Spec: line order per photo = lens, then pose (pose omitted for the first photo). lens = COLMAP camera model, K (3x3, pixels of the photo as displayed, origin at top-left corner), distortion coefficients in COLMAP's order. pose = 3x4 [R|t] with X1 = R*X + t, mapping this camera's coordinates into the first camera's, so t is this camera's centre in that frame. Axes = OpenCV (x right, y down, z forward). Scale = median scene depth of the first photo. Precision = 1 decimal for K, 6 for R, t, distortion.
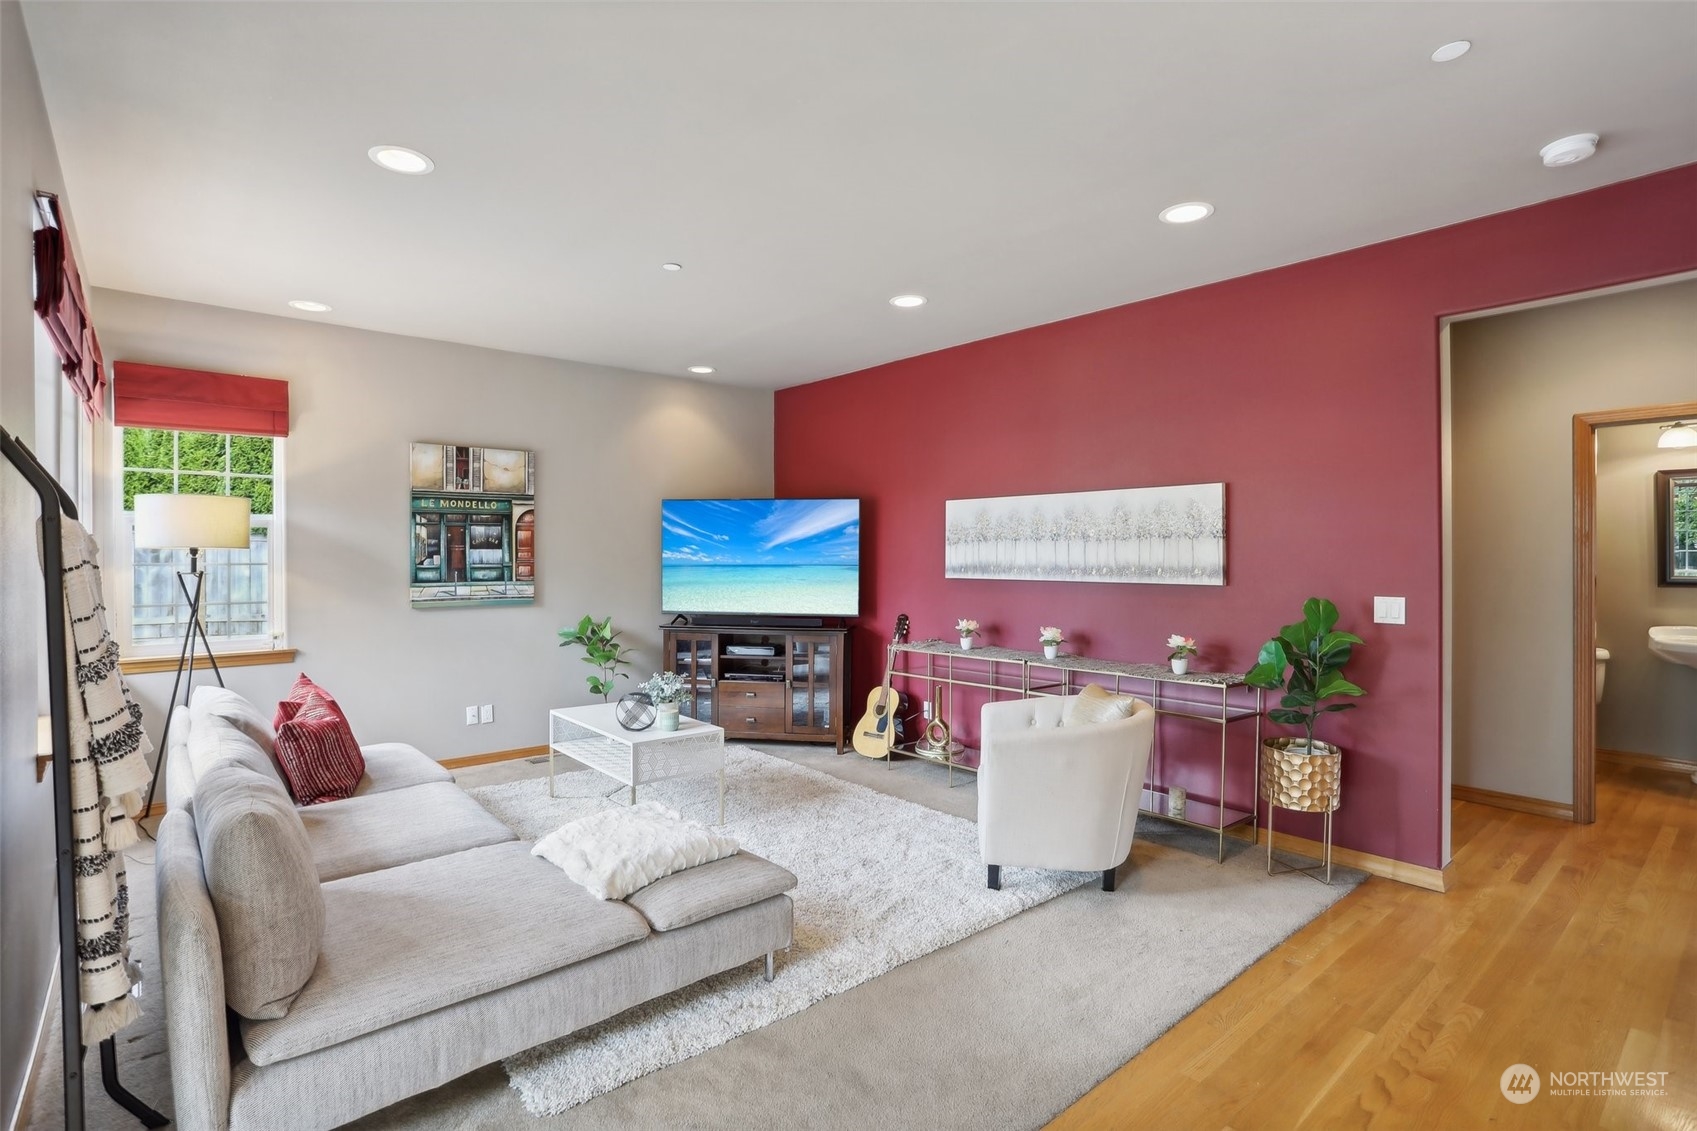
lens RADIAL K [[814.1, 0, 848.5], [0, 814.1, 565.5], [0, 0, 1]] dist [-0.064574, 0.039130]
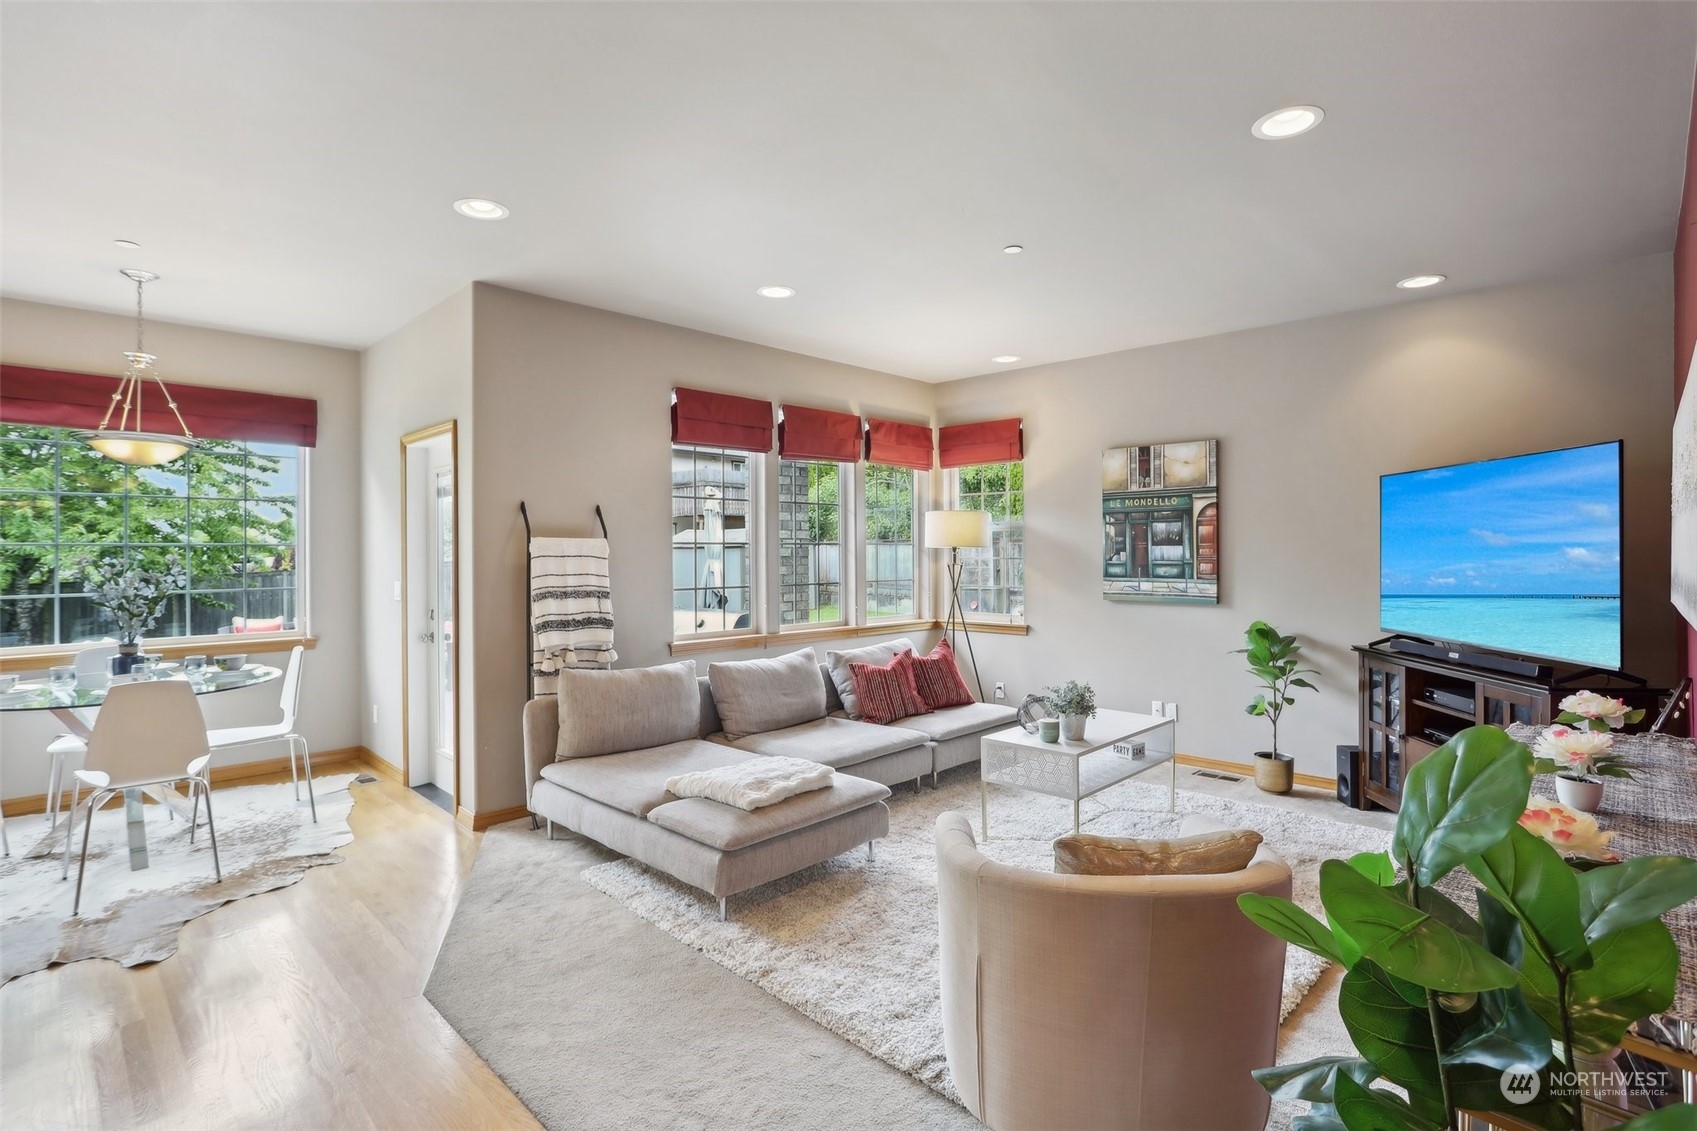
lens RADIAL K [[830.1, 0, 843.5], [0, 830.1, 556.2], [0, 0, 1]] dist [-0.065597, 0.027654]
pose [[0.083702, 0.004998, -0.996478, 0.538289], [-0.010099, 0.999940, 0.004167, -0.007704], [0.996440, 0.009714, 0.083748, 0.528775]]
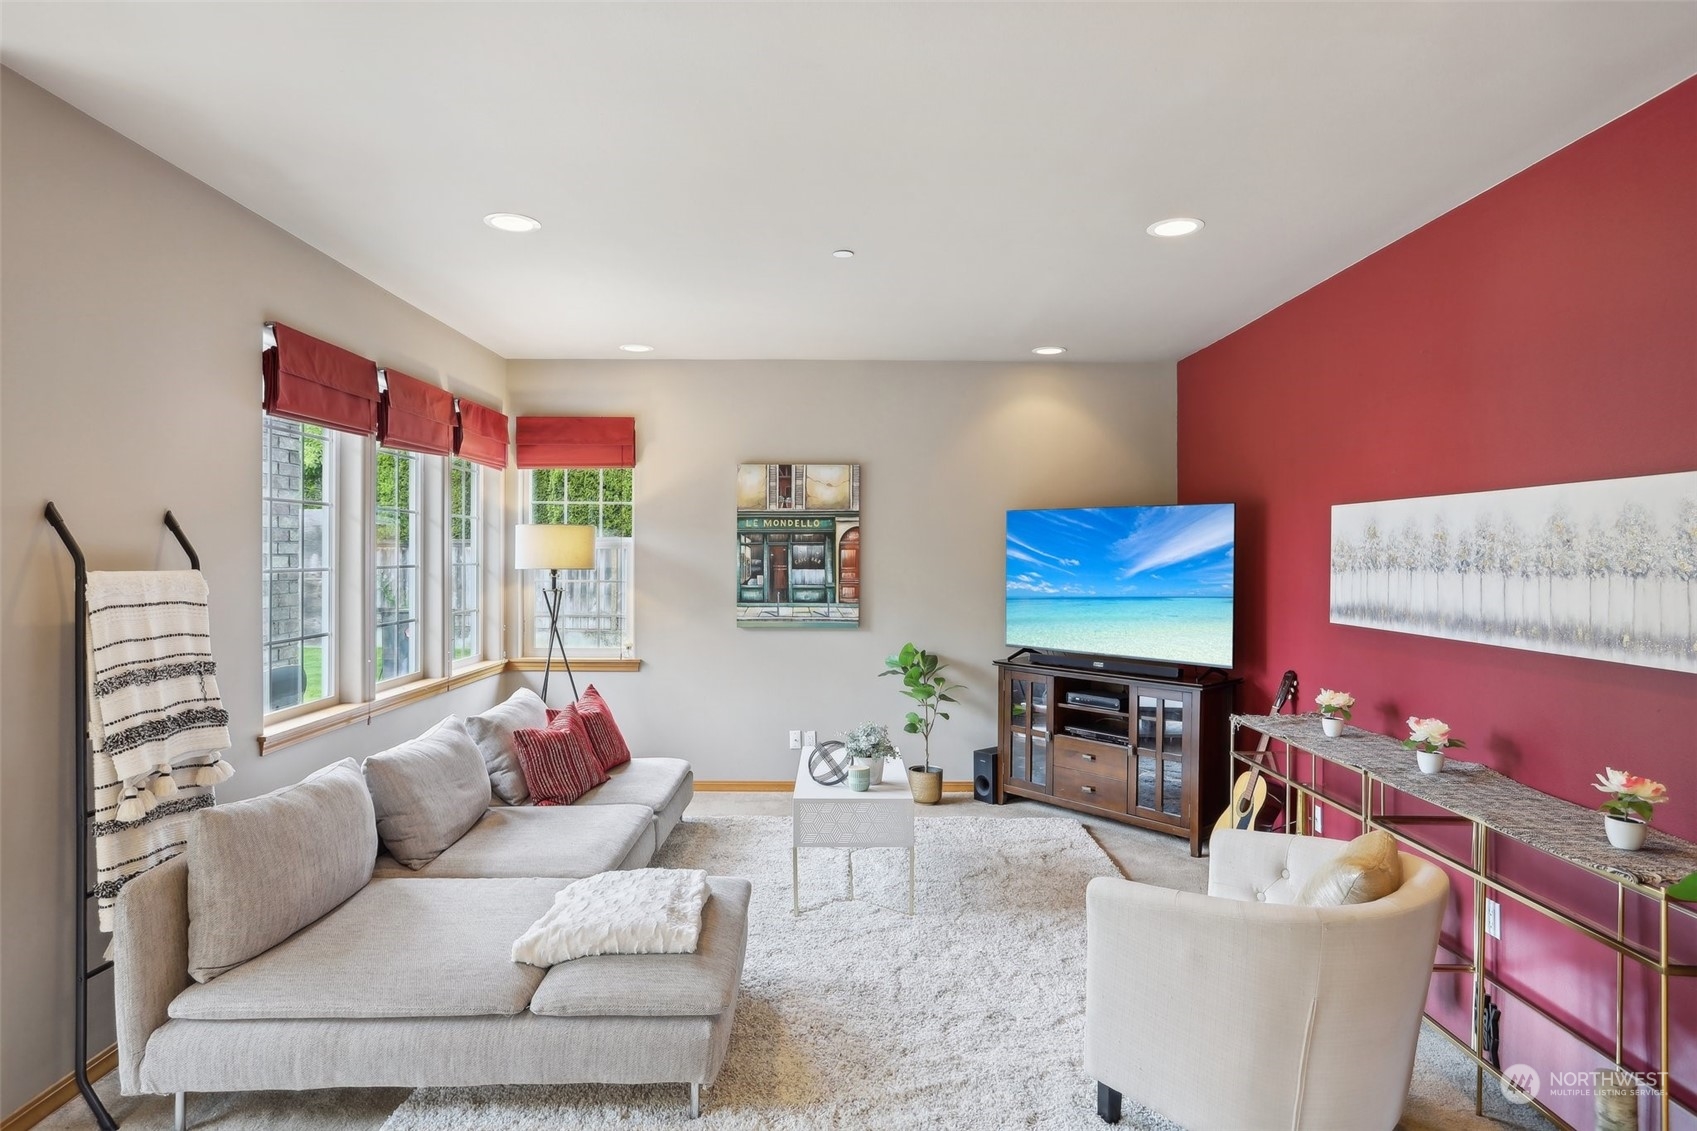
lens RADIAL K [[933.4, 0, 848.5], [0, 933.4, 565.5], [0, 0, 1]] dist [-0.051605, 0.052242]
pose [[0.763306, 0.011722, -0.645931, 0.313991], [-0.012871, 0.999913, 0.002937, -0.029261], [0.645909, 0.006072, 0.763390, 0.182461]]
